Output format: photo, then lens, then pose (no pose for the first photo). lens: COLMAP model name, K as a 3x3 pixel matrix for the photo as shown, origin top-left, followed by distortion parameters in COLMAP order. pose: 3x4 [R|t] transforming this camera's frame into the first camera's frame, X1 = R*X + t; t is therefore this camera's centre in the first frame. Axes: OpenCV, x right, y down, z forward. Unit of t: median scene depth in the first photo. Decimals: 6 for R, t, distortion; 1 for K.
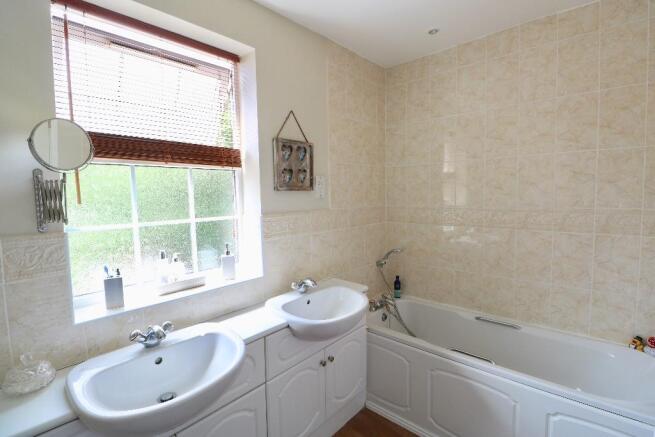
lens RADIAL K [[303.4, 0, 325.3], [0, 303.4, 214.6], [0, 0, 1]] dist [-0.018703, -0.000839]
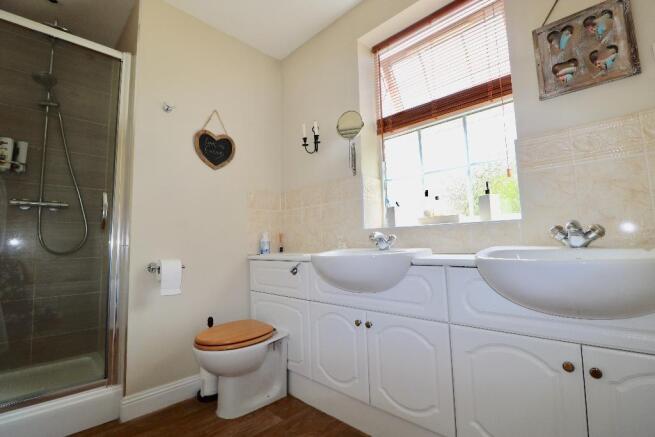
lens RADIAL K [[303.4, 0, 325.3], [0, 303.4, 214.6], [0, 0, 1]] dist [-0.018703, -0.000839]
pose [[-0.017454, -0.070867, -0.997333, 0.527496], [-0.046111, 0.996481, -0.070000, 0.260474], [0.998784, 0.044767, -0.020661, 0.520531]]
